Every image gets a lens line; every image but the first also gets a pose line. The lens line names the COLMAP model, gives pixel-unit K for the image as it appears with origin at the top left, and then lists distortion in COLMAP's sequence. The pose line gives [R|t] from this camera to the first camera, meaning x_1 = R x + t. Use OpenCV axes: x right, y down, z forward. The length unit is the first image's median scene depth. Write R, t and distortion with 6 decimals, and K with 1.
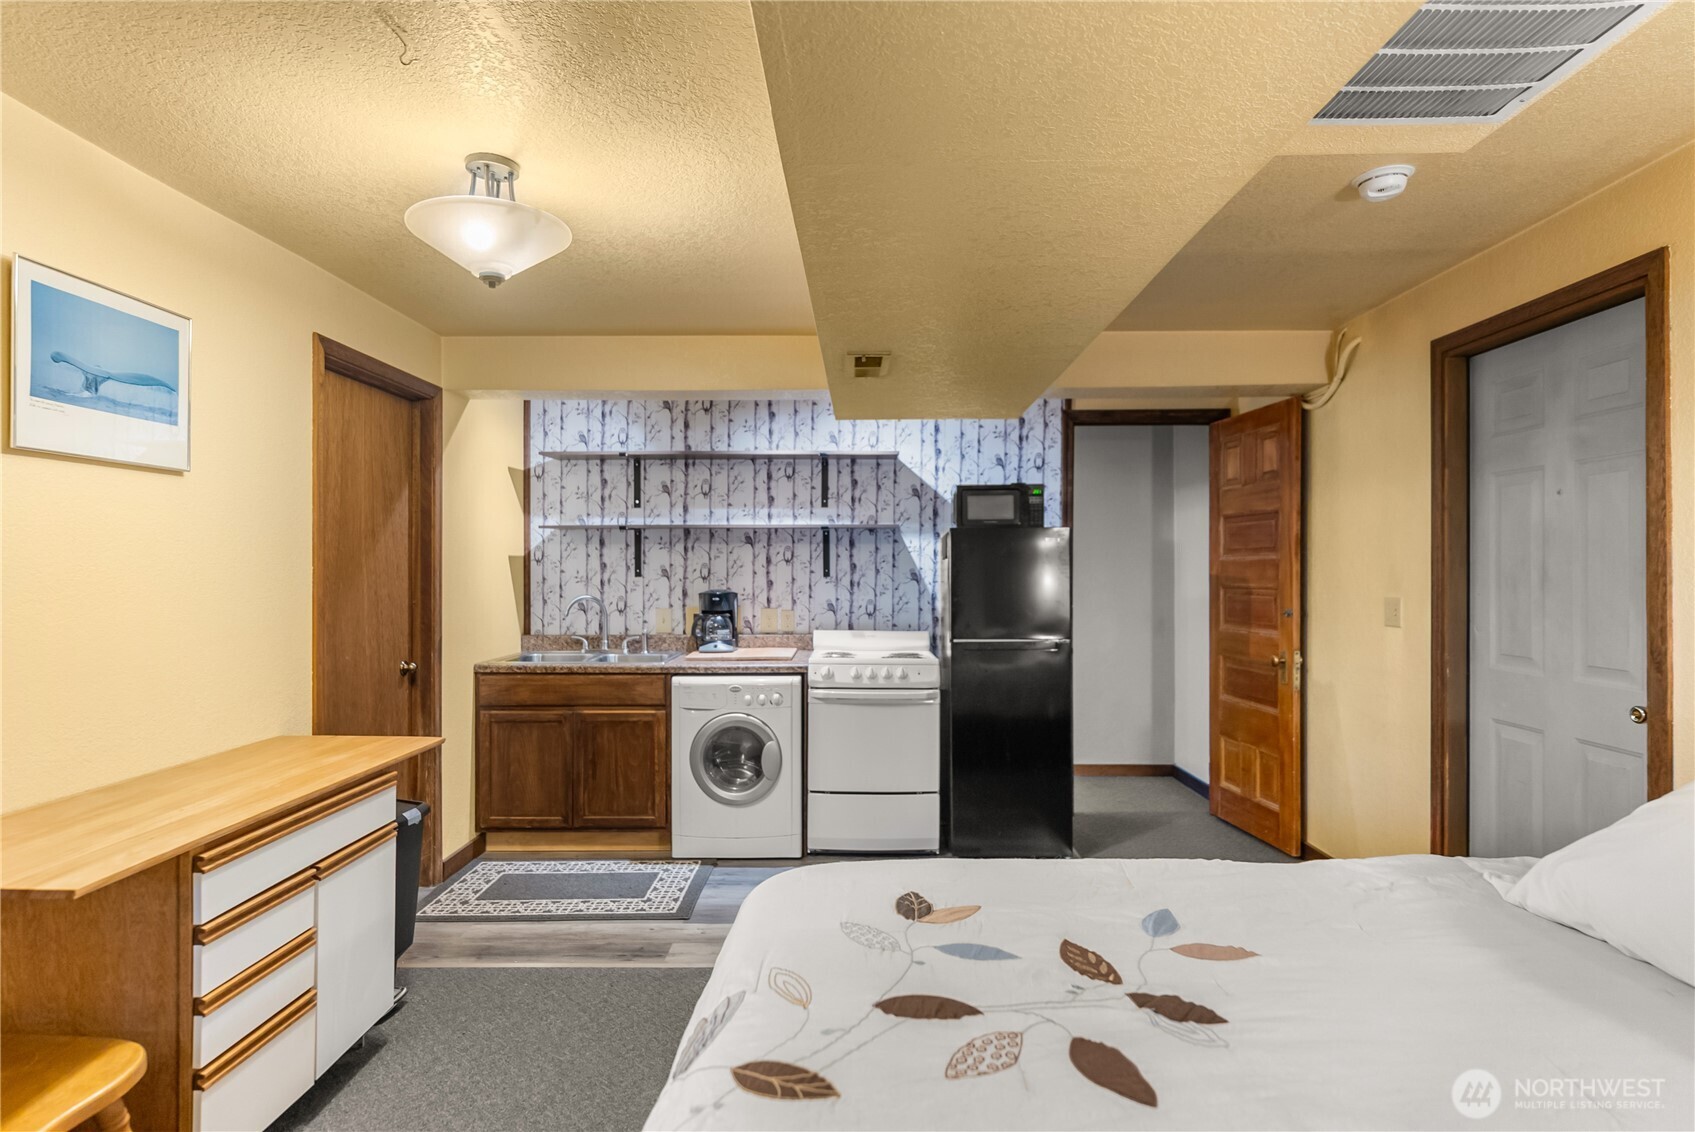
lens RADIAL K [[916.1, 0, 850.4], [0, 916.1, 569.5], [0, 0, 1]] dist [0.000013, -0.000117]
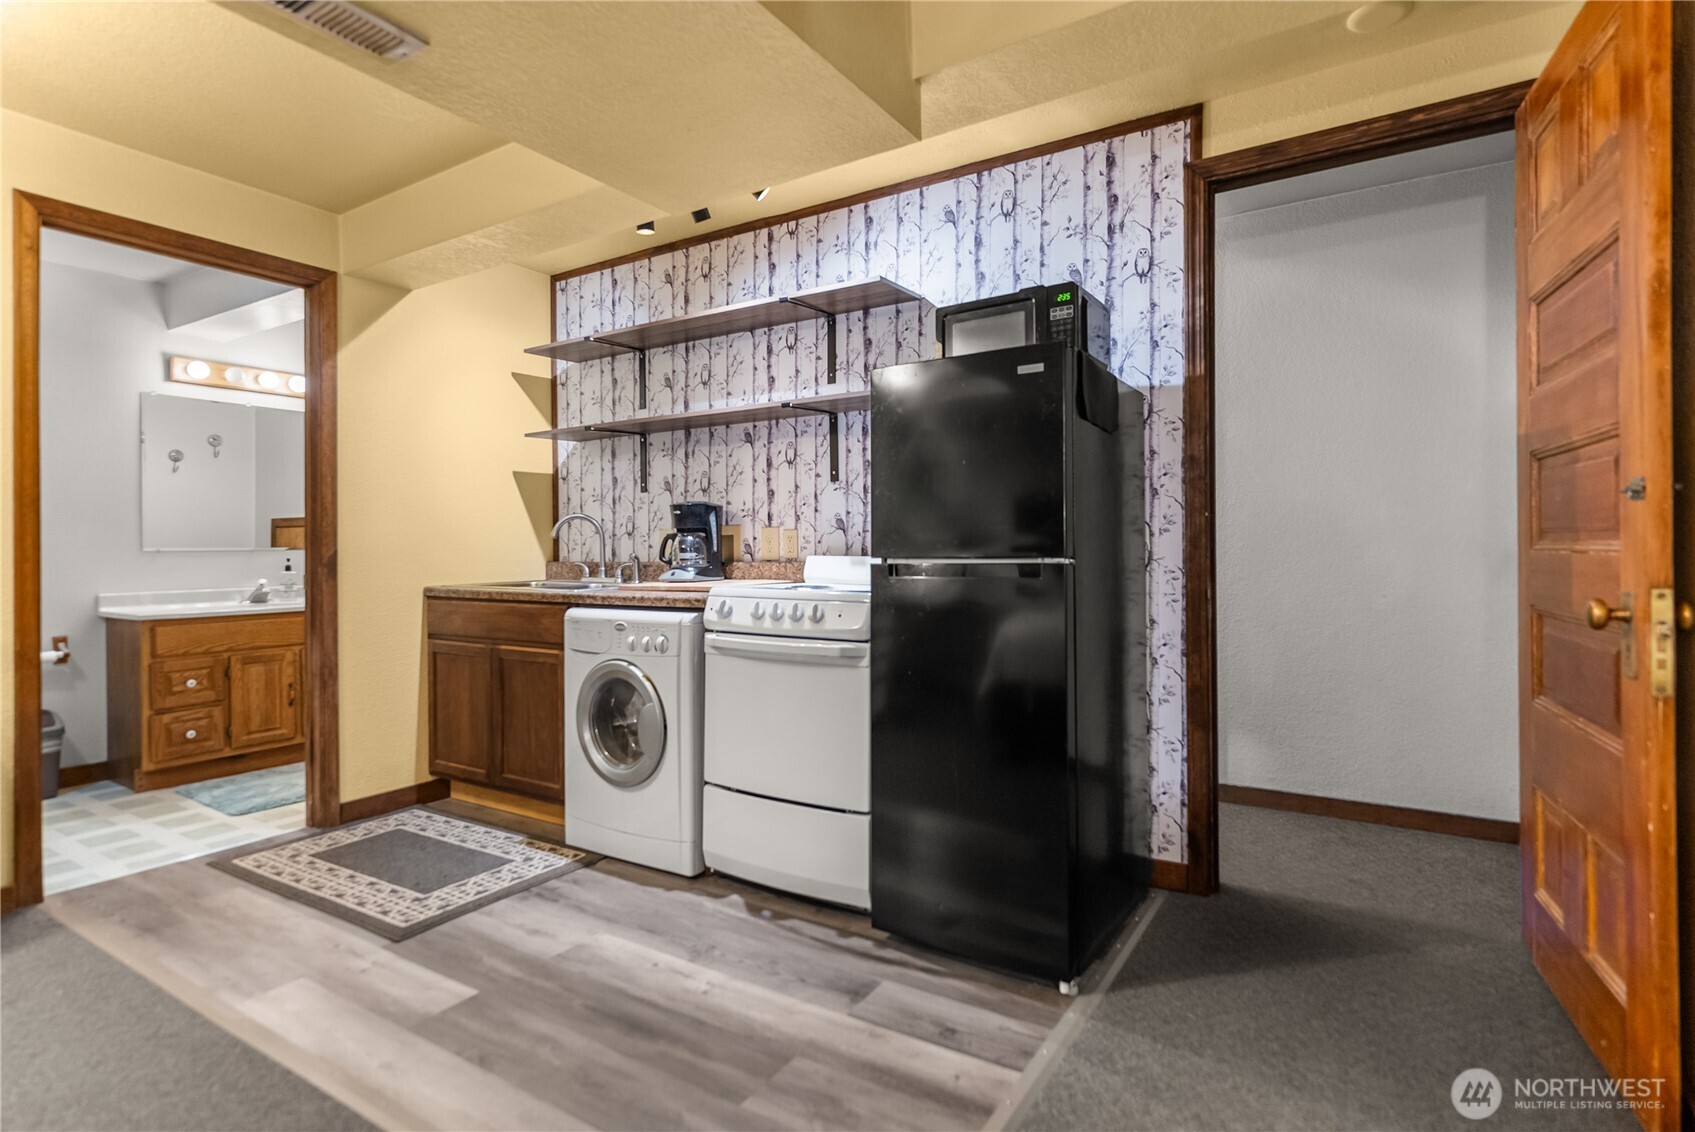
lens RADIAL K [[841.9, 0, 854.3], [0, 841.9, 542.2], [0, 0, 1]] dist [0.004456, -0.002270]
pose [[0.846891, -0.009589, -0.531681, 0.343692], [0.007850, 0.999954, -0.005530, 0.060768], [0.531709, 0.000509, 0.846927, 0.471811]]
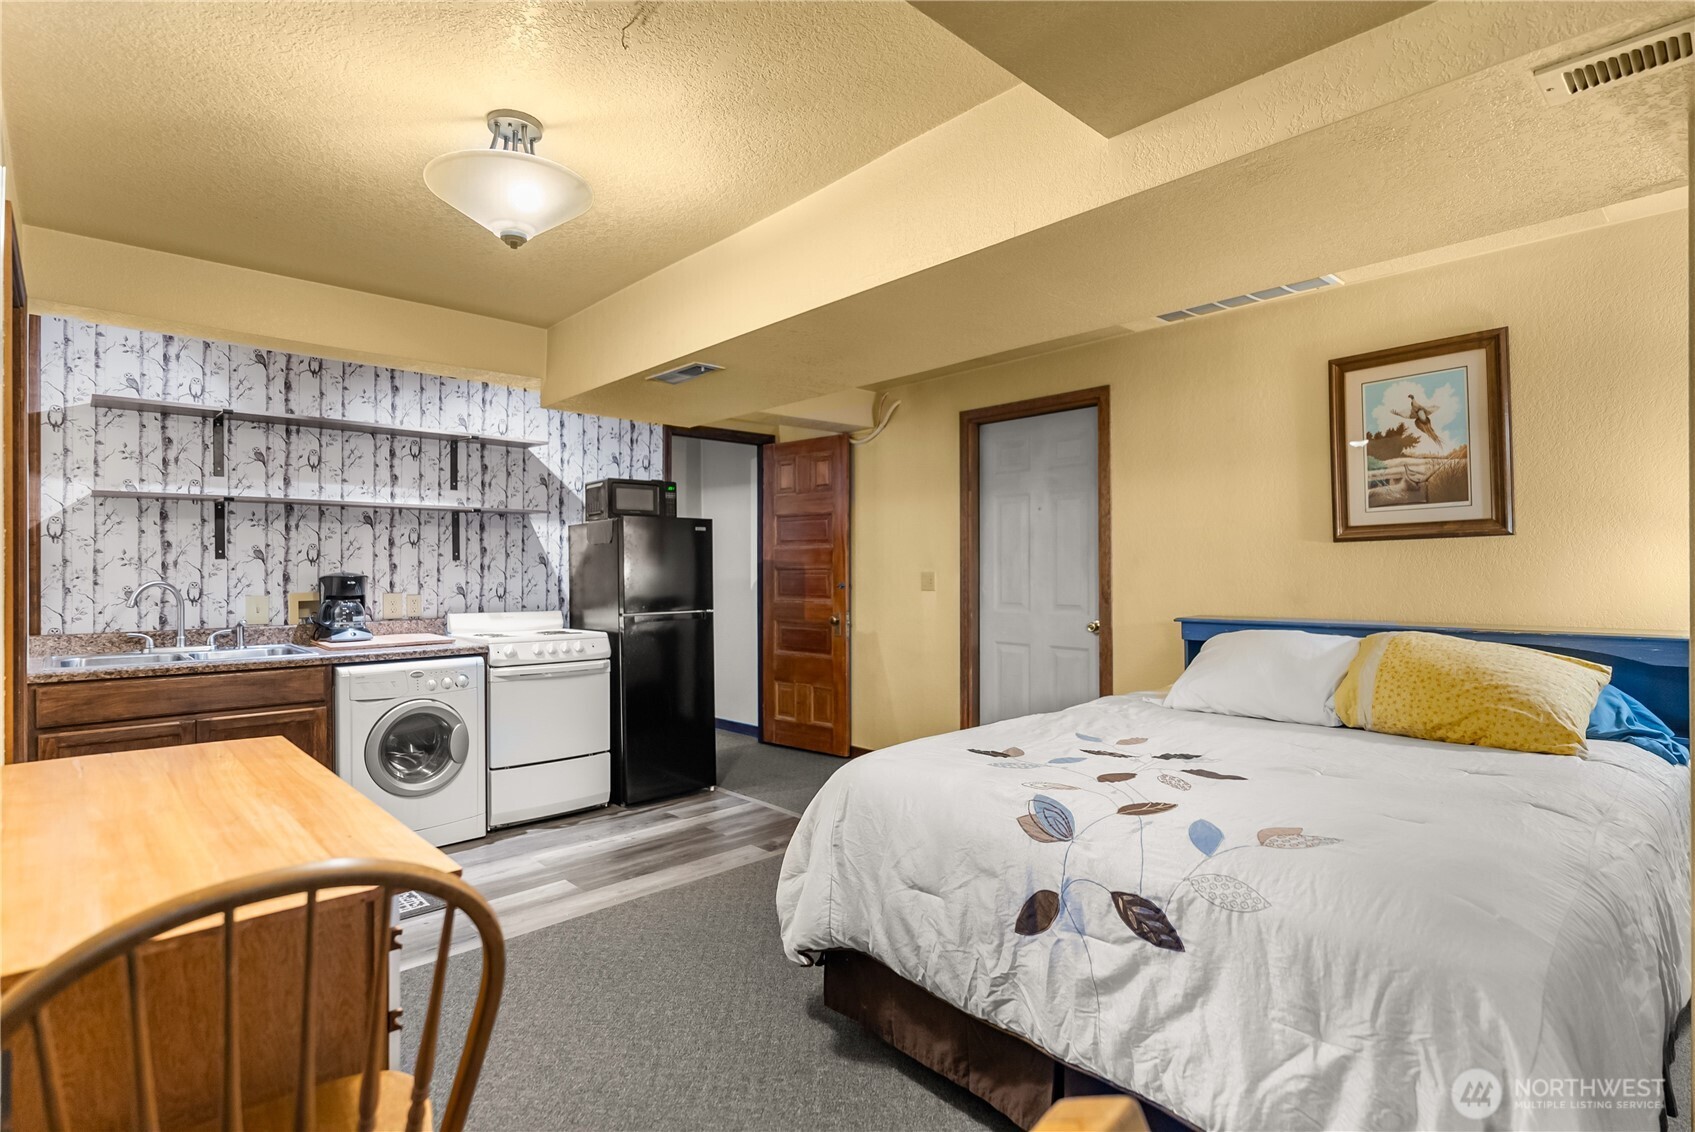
lens RADIAL K [[841.9, 0, 855.1], [0, 841.9, 569.5], [0, 0, 1]] dist [0.004456, -0.002270]
pose [[0.717804, -0.001749, 0.696243, -0.363086], [0.000948, 0.999998, 0.001535, 0.017771], [-0.696245, -0.000442, 0.717804, 0.044726]]
